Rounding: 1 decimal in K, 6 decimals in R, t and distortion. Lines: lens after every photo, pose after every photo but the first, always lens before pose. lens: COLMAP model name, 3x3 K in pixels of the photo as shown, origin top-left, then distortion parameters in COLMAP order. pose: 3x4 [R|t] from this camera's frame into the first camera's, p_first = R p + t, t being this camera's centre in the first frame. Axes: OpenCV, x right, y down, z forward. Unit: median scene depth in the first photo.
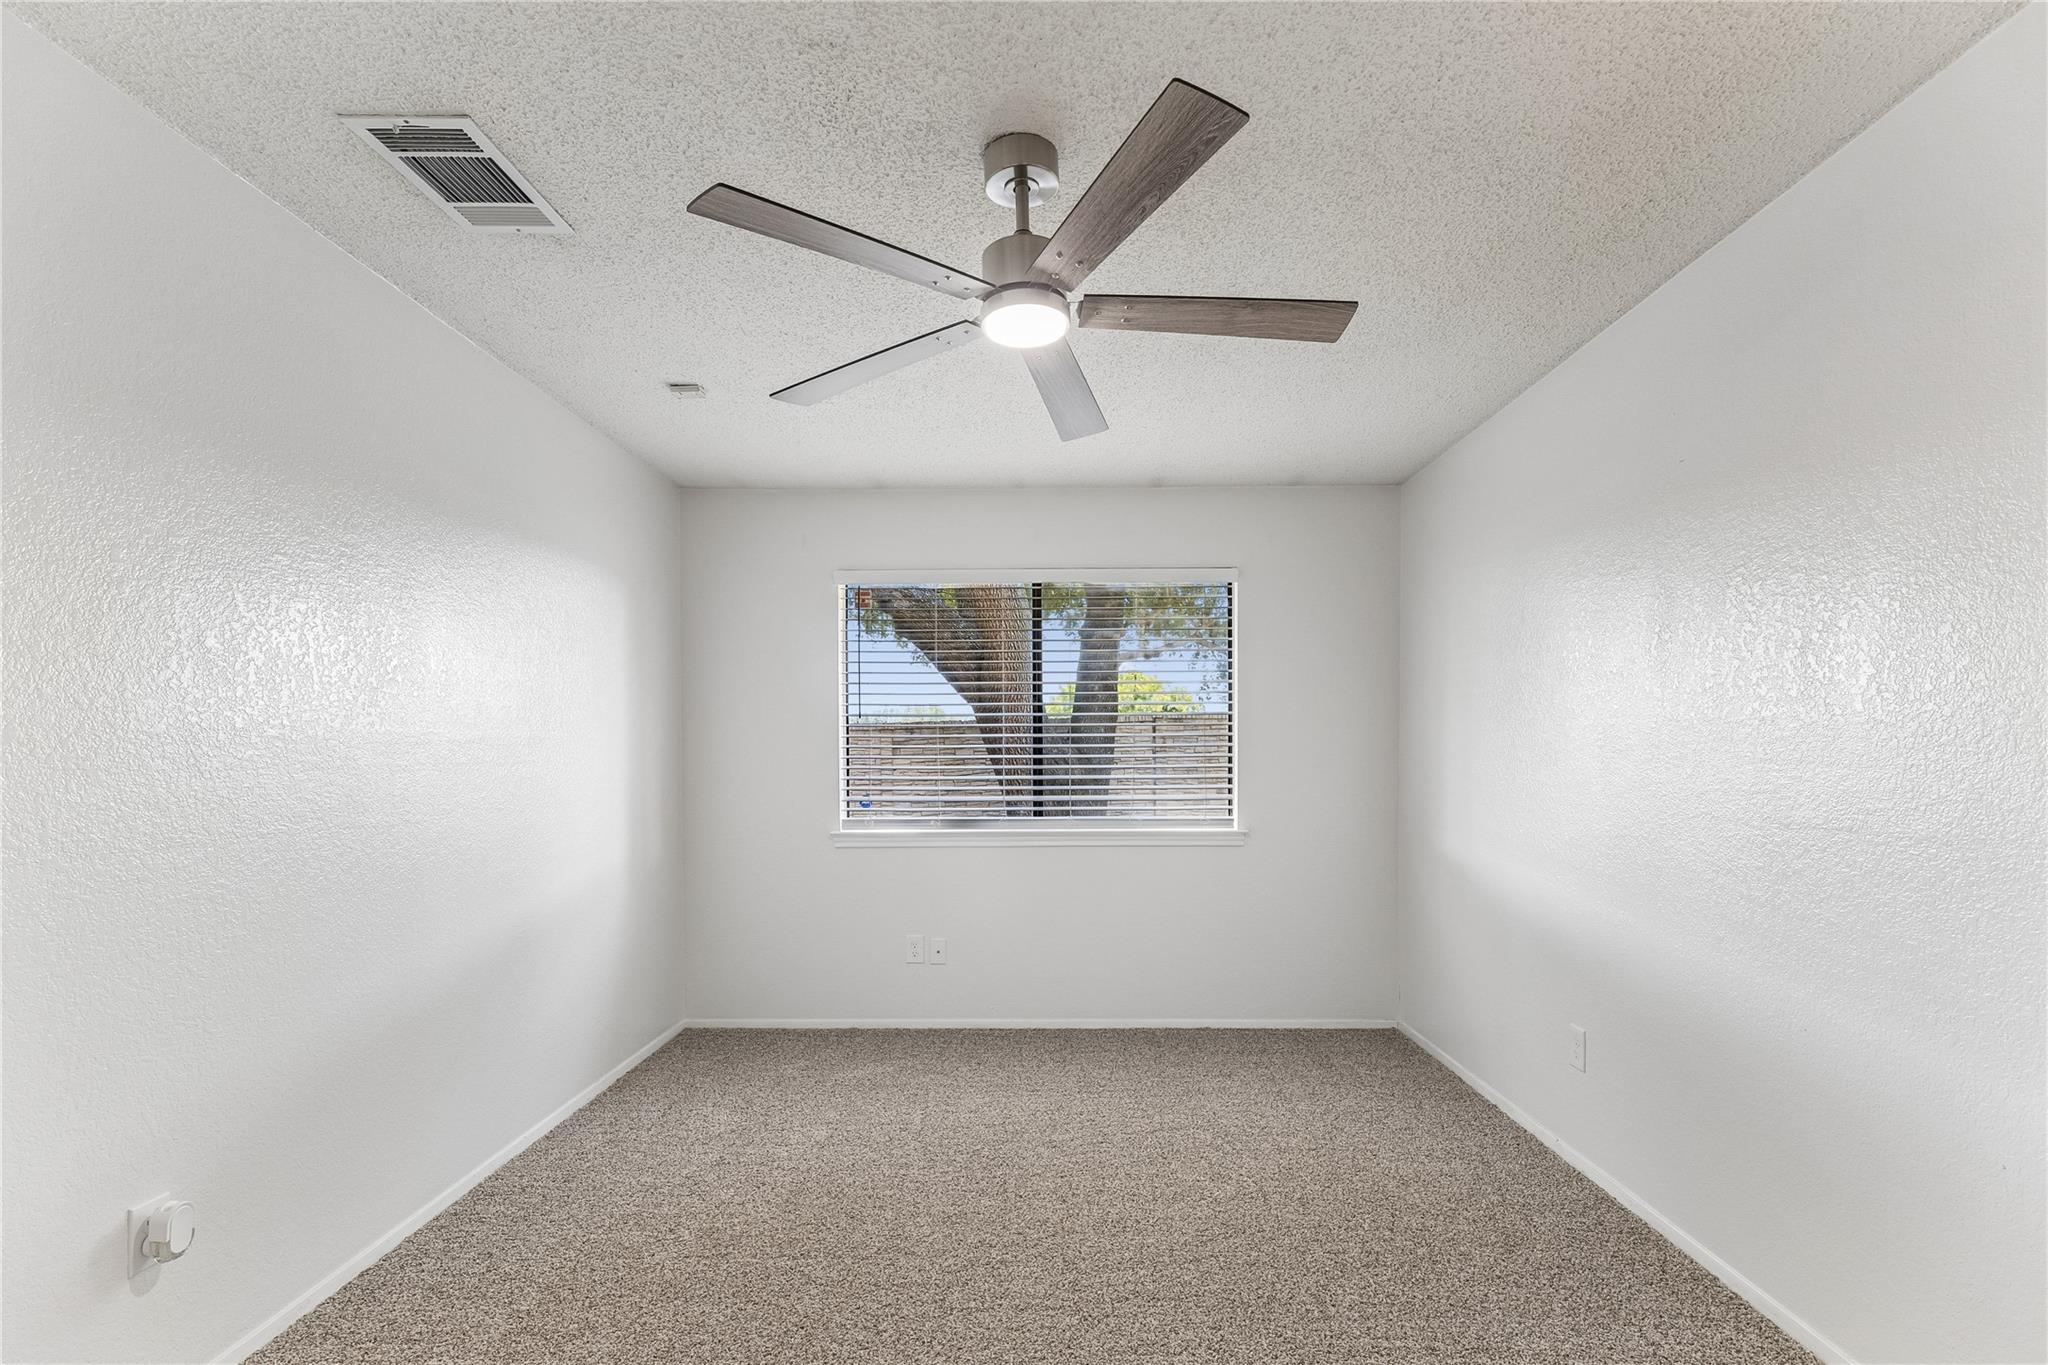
lens RADIAL K [[937.1, 0, 1066.8], [0, 937.1, 757.0], [0, 0, 1]] dist [0.006867, -0.001620]
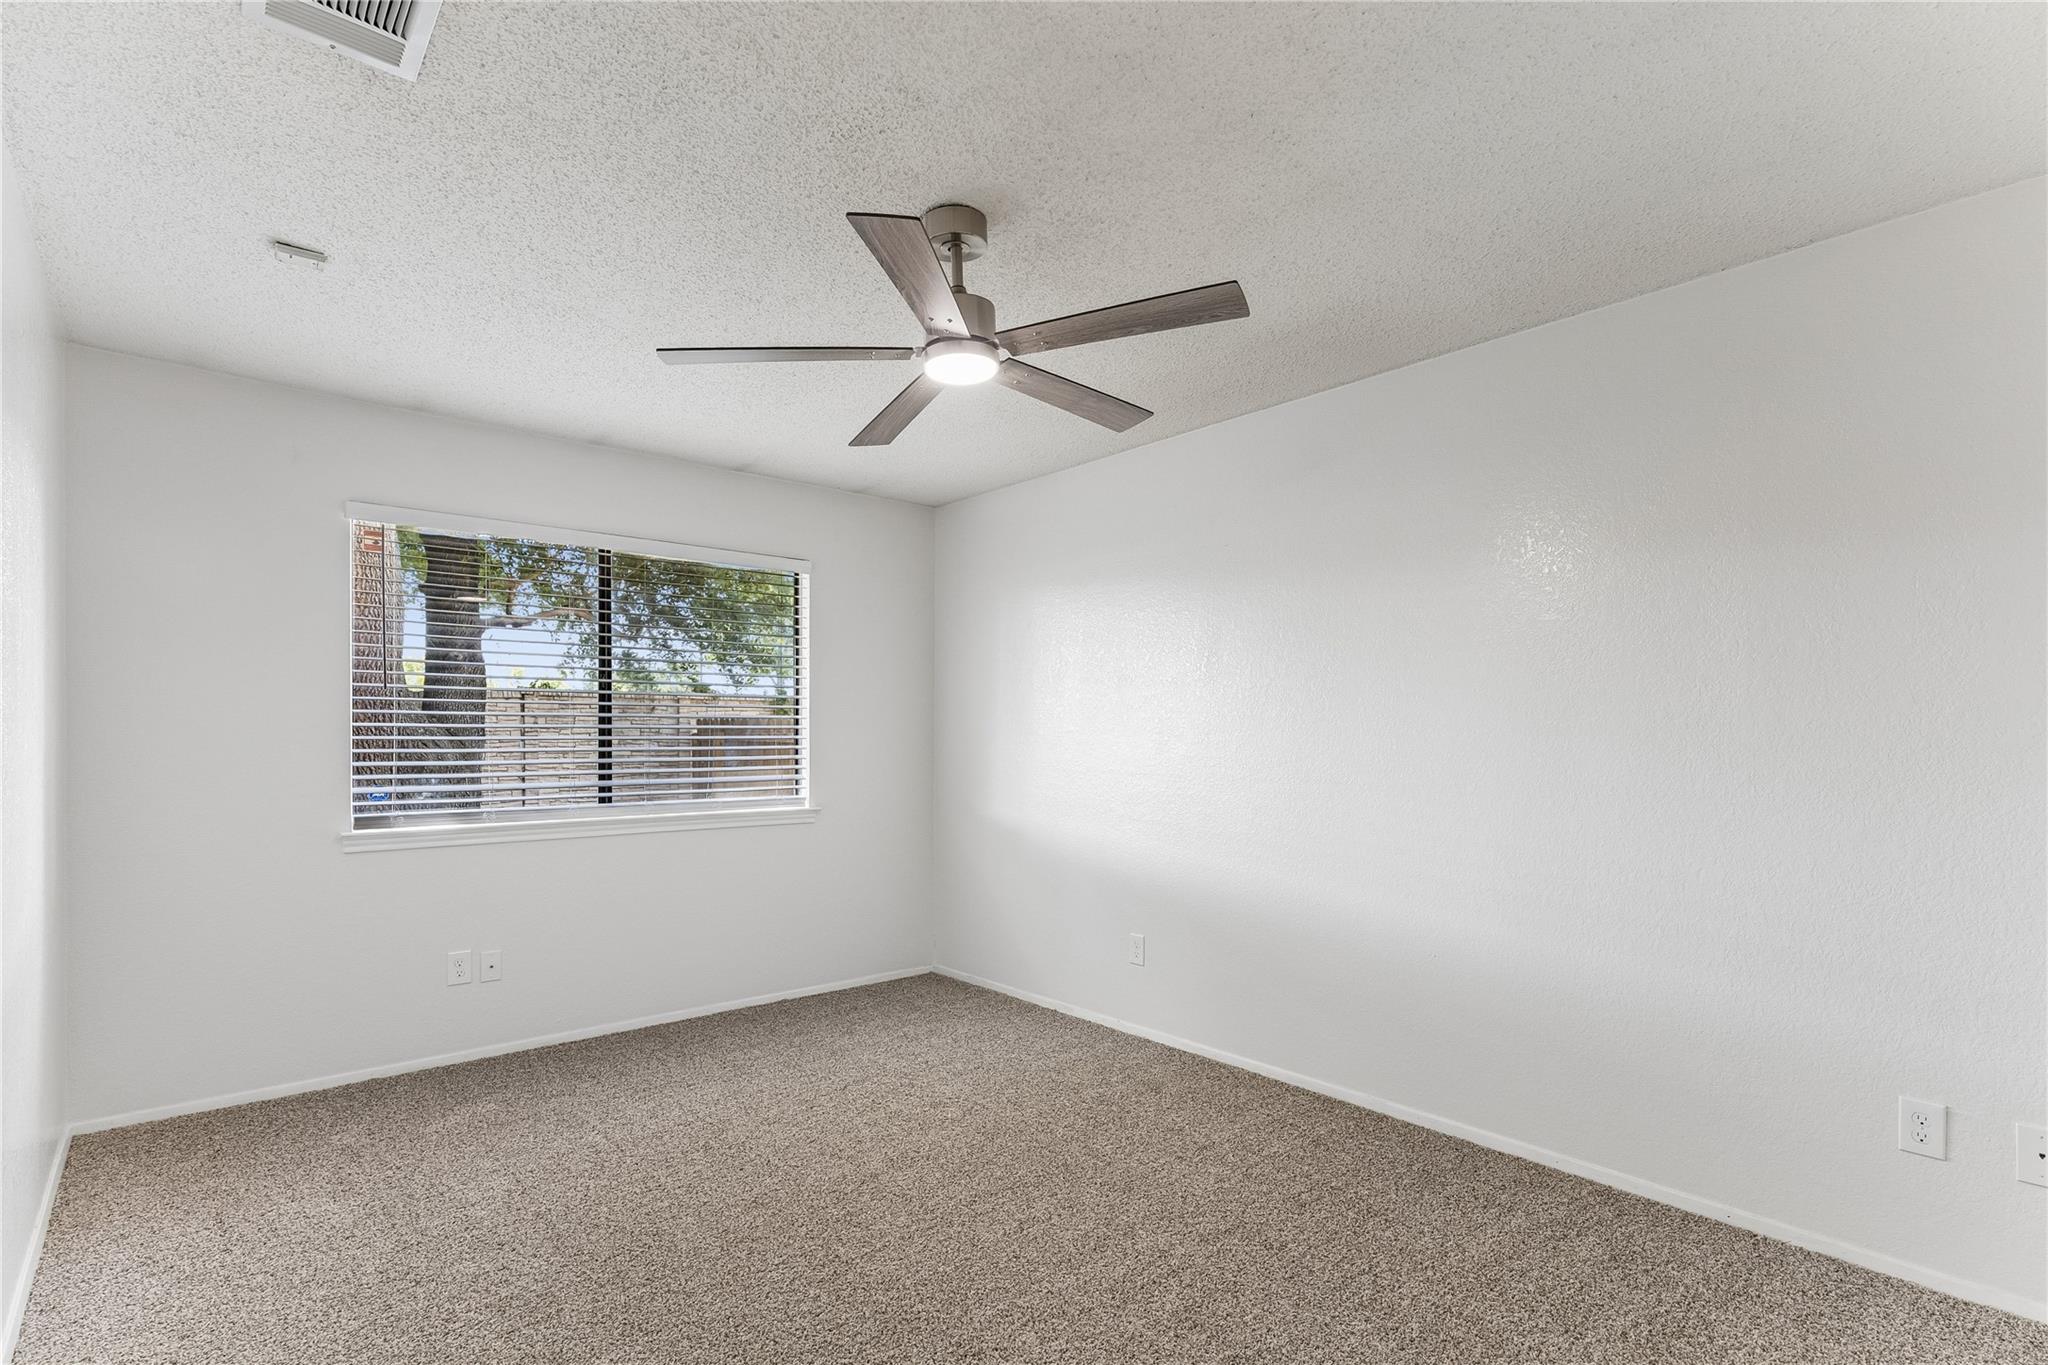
lens RADIAL K [[937.1, 0, 1048.2], [0, 937.1, 728.9], [0, 0, 1]] dist [0.006867, -0.001620]
pose [[0.758777, 0.009918, 0.651275, -0.303194], [-0.002305, 0.999919, -0.012541, 0.001244], [-0.651347, 0.008015, 0.758738, 0.021000]]
